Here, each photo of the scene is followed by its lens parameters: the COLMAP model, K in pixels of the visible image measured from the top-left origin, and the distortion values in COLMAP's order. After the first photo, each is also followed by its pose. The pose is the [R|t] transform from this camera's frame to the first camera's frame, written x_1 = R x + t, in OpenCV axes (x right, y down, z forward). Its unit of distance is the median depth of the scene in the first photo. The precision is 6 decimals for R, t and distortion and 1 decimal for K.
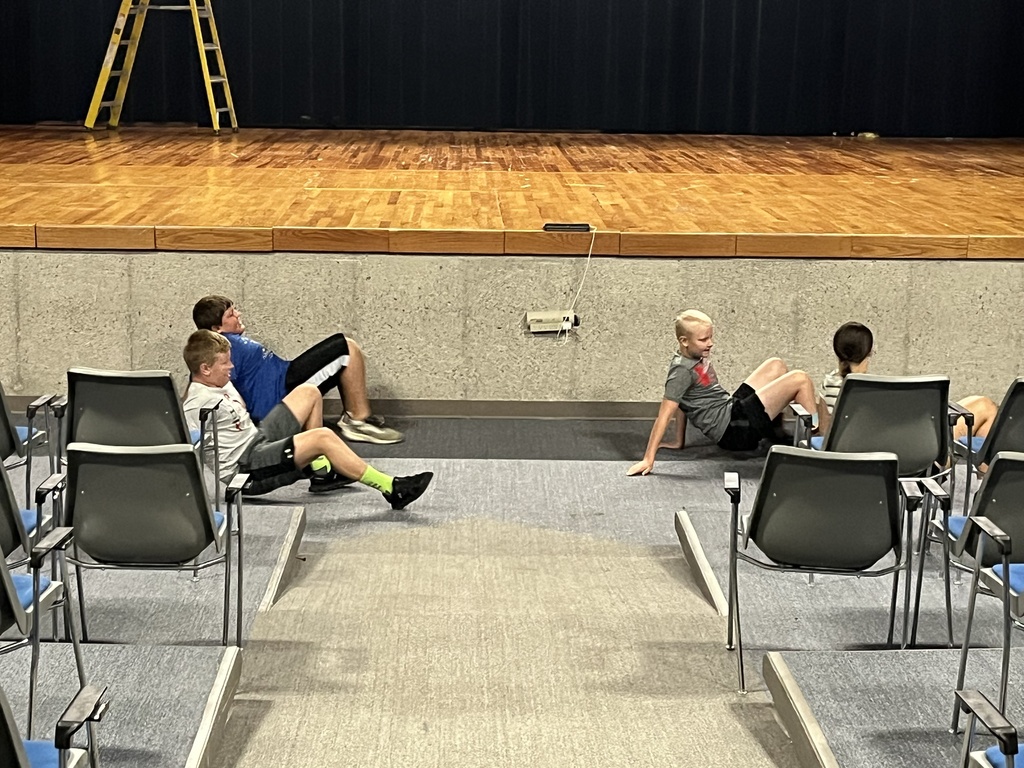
lens RADIAL K [[1998.6, 0, 512.0], [0, 1998.6, 384.0], [0, 0, 1]] dist [0.104467, 0.108867]
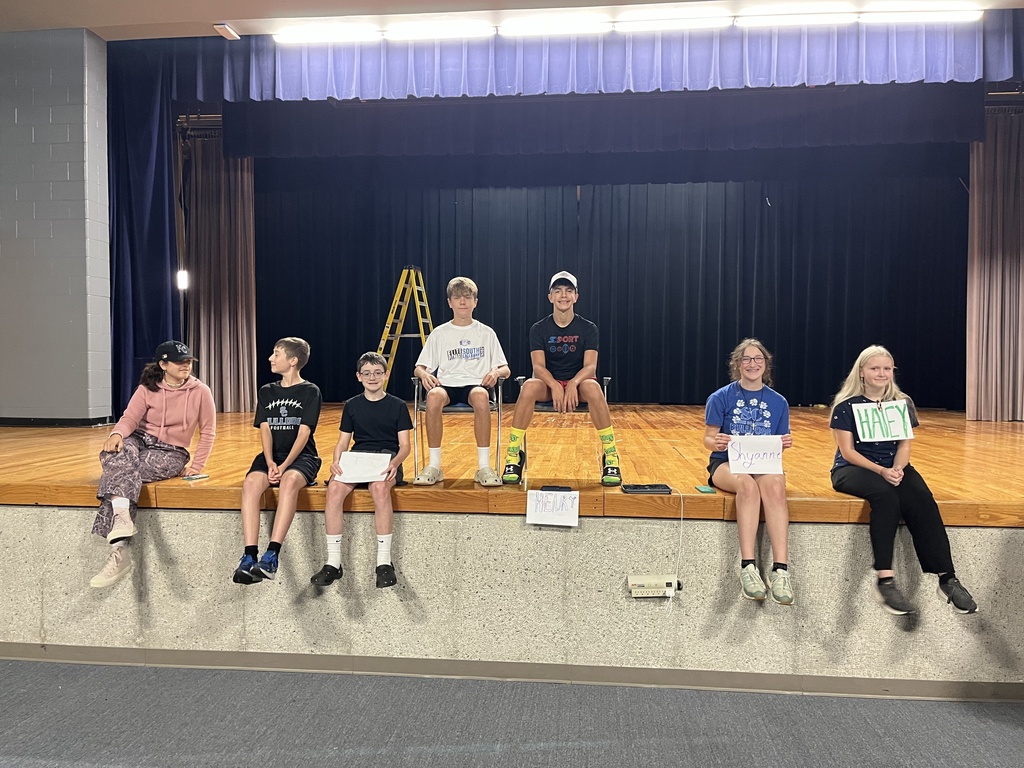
lens RADIAL K [[781.4, 0, 512.0], [0, 781.4, 384.0], [0, 0, 1]] dist [0.102041, -0.169628]
pose [[0.993170, -0.007649, -0.116428, -0.003368], [-0.010658, 0.987731, -0.155804, -0.067888], [0.116191, 0.155980, 0.980903, 0.596034]]
